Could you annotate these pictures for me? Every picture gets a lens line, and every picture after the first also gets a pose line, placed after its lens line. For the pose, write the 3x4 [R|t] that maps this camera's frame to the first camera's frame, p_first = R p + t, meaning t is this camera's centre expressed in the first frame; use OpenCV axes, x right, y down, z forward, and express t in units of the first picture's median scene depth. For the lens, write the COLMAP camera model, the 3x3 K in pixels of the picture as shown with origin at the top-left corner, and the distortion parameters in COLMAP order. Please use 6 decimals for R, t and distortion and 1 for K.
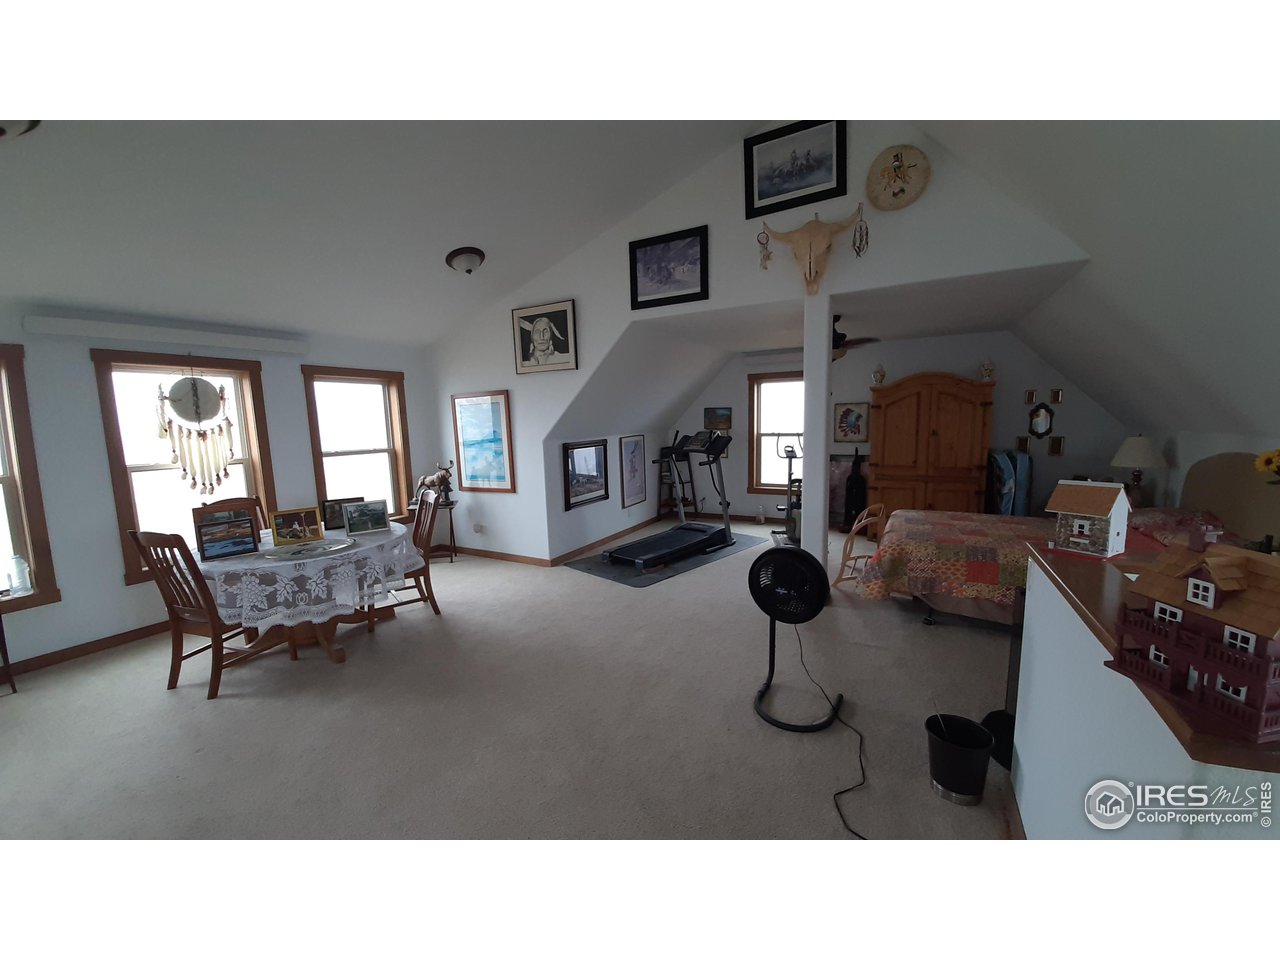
lens RADIAL K [[504.7, 0, 634.0], [0, 504.7, 478.3], [0, 0, 1]] dist [0.003633, -0.010277]
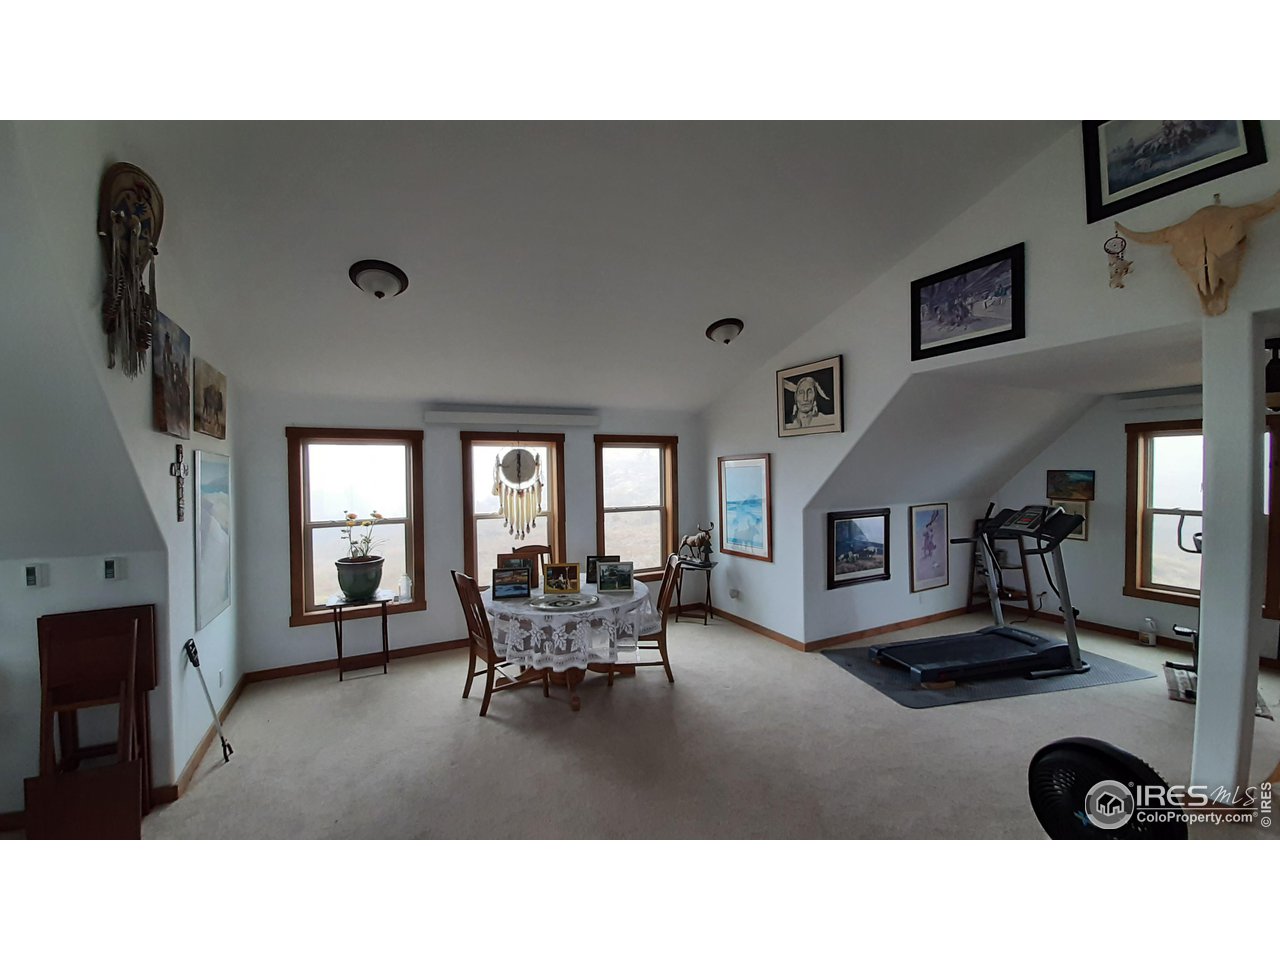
lens RADIAL K [[504.7, 0, 634.0], [0, 504.7, 478.3], [0, 0, 1]] dist [0.003633, -0.010277]
pose [[0.825713, 0.027086, -0.563439, 0.088833], [-0.076607, 0.994977, -0.064435, -0.053569], [0.558864, 0.096368, 0.823641, 0.083656]]
